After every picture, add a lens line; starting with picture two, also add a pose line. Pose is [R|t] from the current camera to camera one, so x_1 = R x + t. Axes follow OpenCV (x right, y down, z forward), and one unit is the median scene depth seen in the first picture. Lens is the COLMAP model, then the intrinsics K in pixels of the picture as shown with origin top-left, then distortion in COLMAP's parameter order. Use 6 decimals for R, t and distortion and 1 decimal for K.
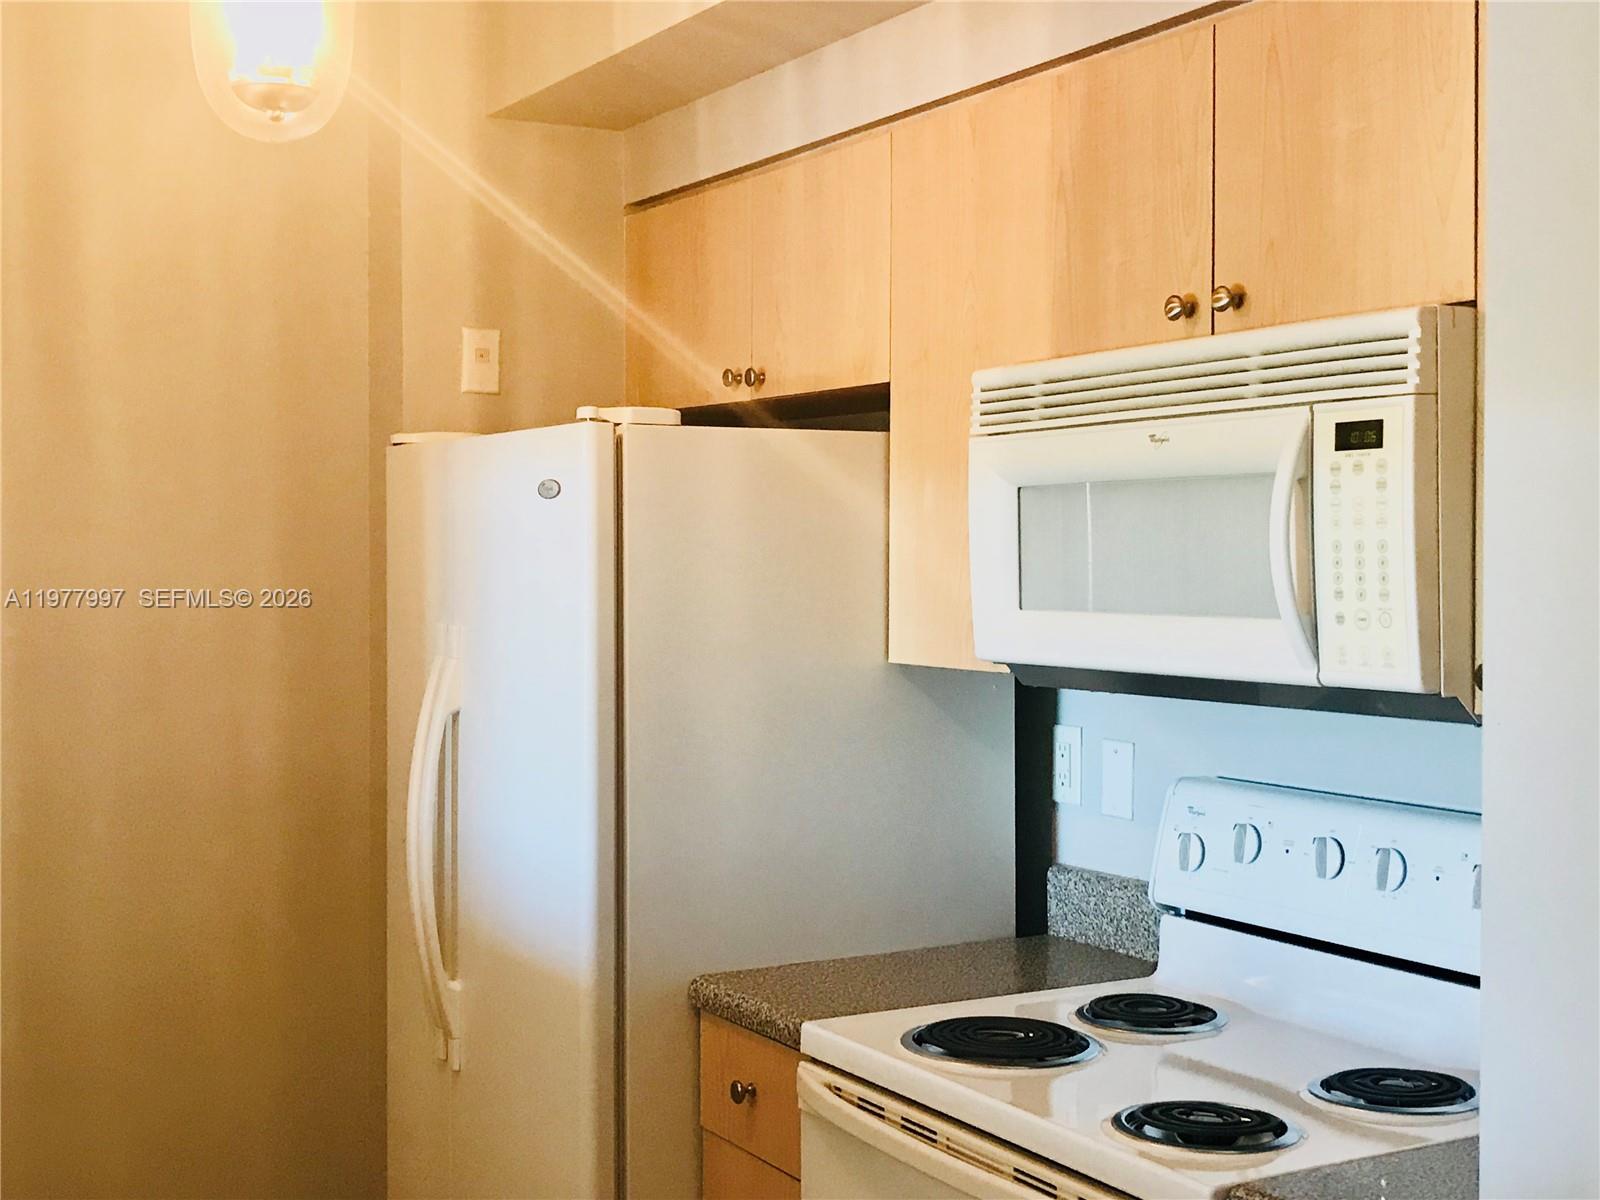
lens RADIAL K [[2058.2, 0, 799.9], [0, 2058.2, 599.3], [0, 0, 1]] dist [0.002701, 0.000000]
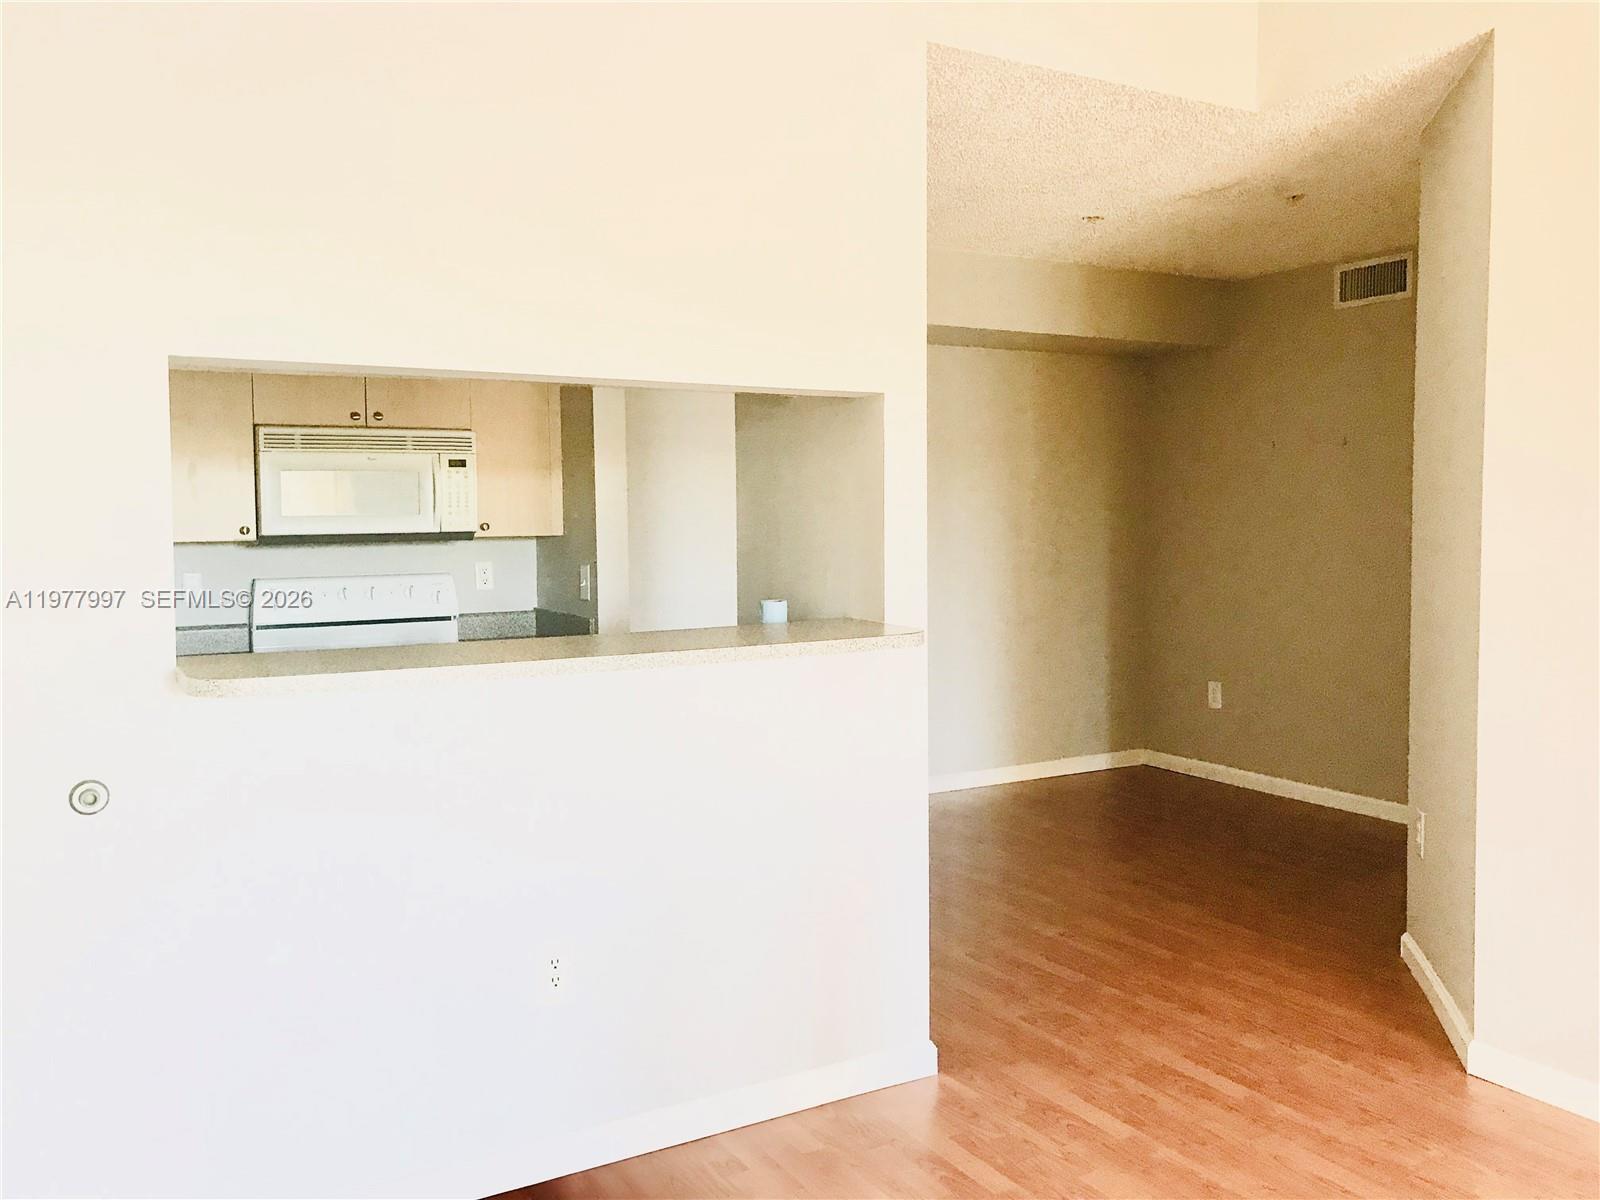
lens RADIAL K [[1313.5, 0, 799.9], [0, 1313.5, 598.5], [0, 0, 1]] dist [-0.000148, 0.000109]
pose [[-0.011514, -0.059646, 0.998153, -2.099968], [0.032020, 0.997685, 0.059987, 0.041282], [-0.999421, 0.032652, -0.009577, 0.402342]]
